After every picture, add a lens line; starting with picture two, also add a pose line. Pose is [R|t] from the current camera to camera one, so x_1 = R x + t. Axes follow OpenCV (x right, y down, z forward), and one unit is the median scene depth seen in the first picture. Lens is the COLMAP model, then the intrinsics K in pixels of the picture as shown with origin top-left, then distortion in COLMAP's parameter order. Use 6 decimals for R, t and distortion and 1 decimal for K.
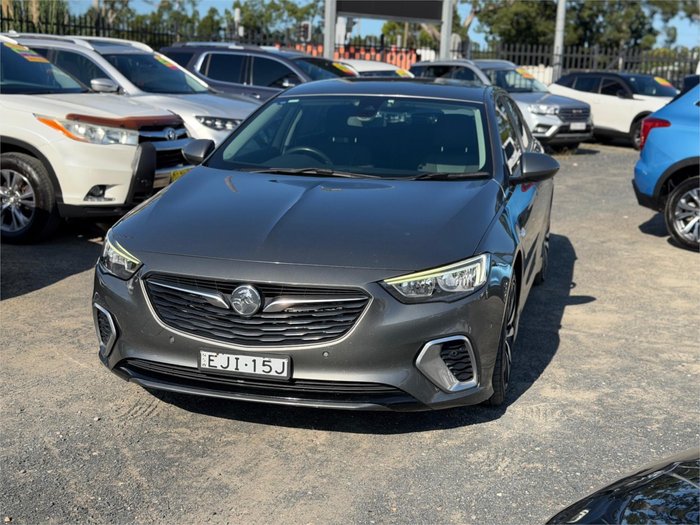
lens RADIAL K [[972.6, 0, 342.1], [0, 972.6, 247.5], [0, 0, 1]] dist [0.101603, -0.062421]
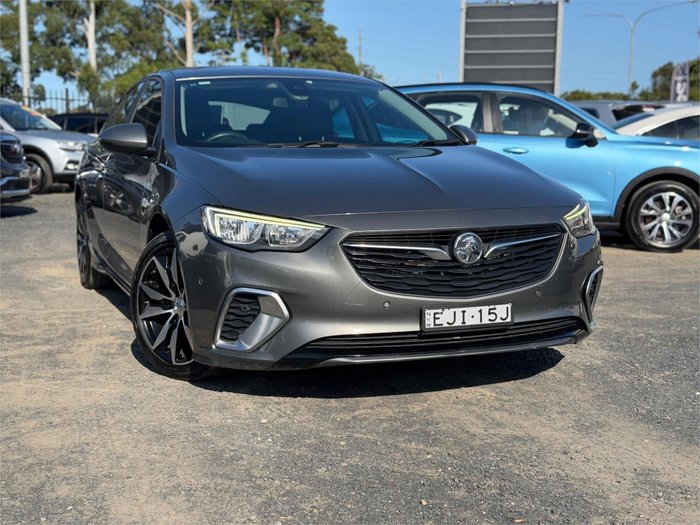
lens RADIAL K [[969.5, 0, 350.0], [0, 969.5, 262.5], [0, 0, 1]] dist [0.117535, -0.086875]
pose [[0.808295, -0.098810, 0.580428, -0.718521], [0.123755, 0.992307, -0.003413, 0.054631], [-0.575625, 0.074590, 0.814305, 0.282866]]
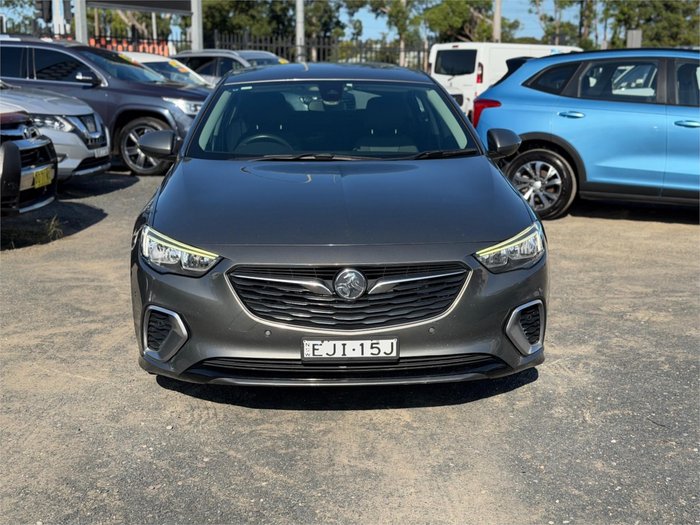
lens RADIAL K [[969.5, 0, 350.0], [0, 969.5, 262.5], [0, 0, 1]] dist [0.117535, -0.086875]
pose [[0.950989, -0.085207, 0.297252, -0.375699], [0.078872, 0.996330, 0.033267, -0.000865], [-0.298996, -0.008192, 0.954219, 0.058692]]
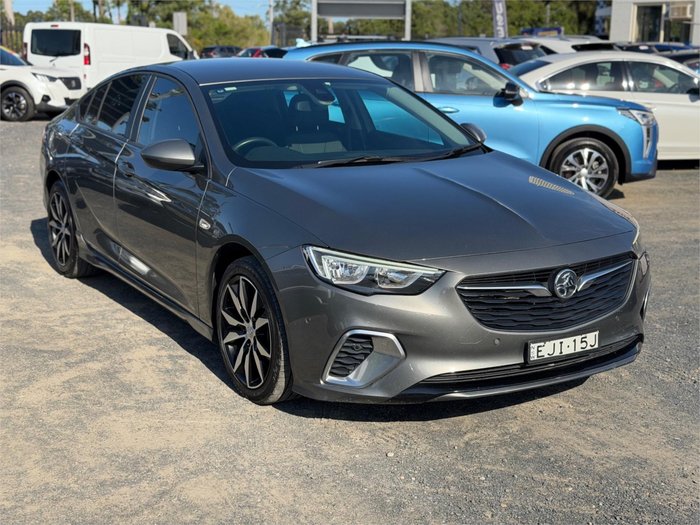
lens RADIAL K [[972.6, 0, 342.1], [0, 972.6, 247.5], [0, 0, 1]] dist [0.101603, -0.062421]
pose [[0.704082, -0.165946, 0.690456, -0.929060], [0.141836, 0.985583, 0.092242, -0.107066], [-0.695809, 0.032986, 0.717469, 0.411255]]
